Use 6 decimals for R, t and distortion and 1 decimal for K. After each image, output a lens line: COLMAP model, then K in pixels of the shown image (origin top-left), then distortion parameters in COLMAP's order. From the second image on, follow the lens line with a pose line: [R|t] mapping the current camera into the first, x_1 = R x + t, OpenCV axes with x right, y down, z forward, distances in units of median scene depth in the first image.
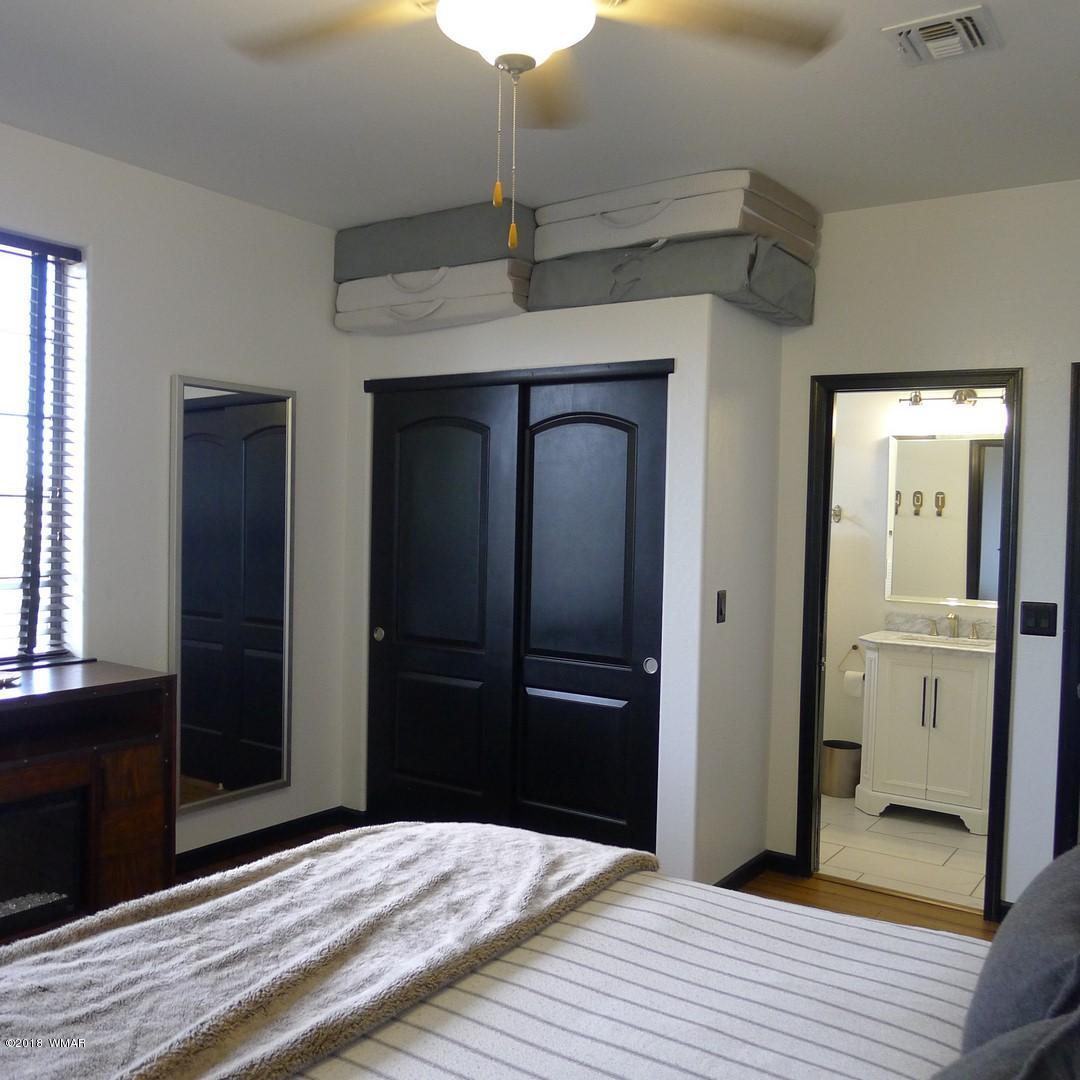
lens RADIAL K [[1033.8, 0, 536.1], [0, 1033.8, 540.7], [0, 0, 1]] dist [-0.042422, 0.001026]
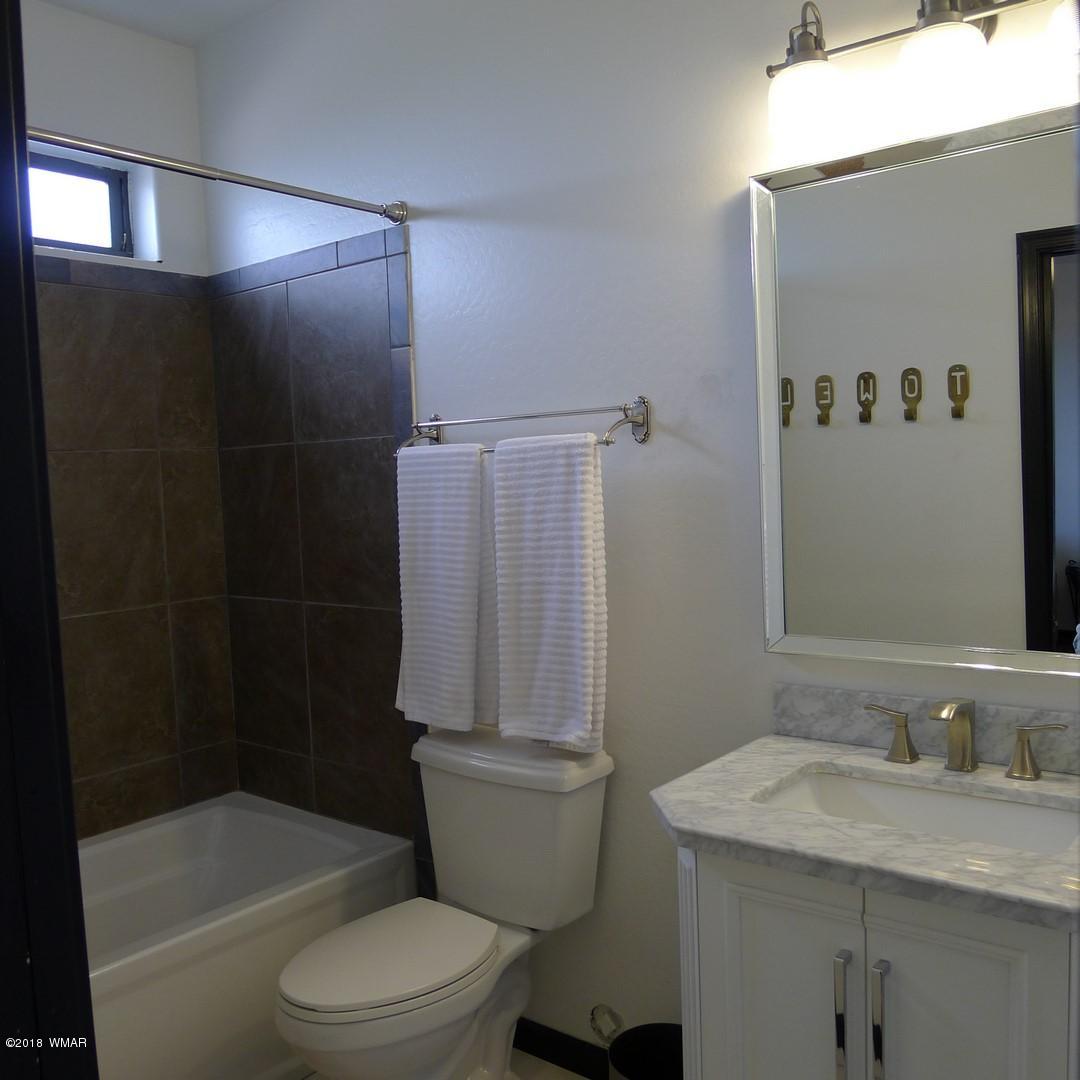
lens RADIAL K [[1033.8, 0, 536.1], [0, 1033.8, 540.7], [0, 0, 1]] dist [-0.042422, 0.001026]
pose [[0.994800, -0.060270, -0.082103, 0.287656], [0.063586, 0.997238, 0.038384, 0.001151], [0.079563, -0.043405, 0.995884, 0.633581]]
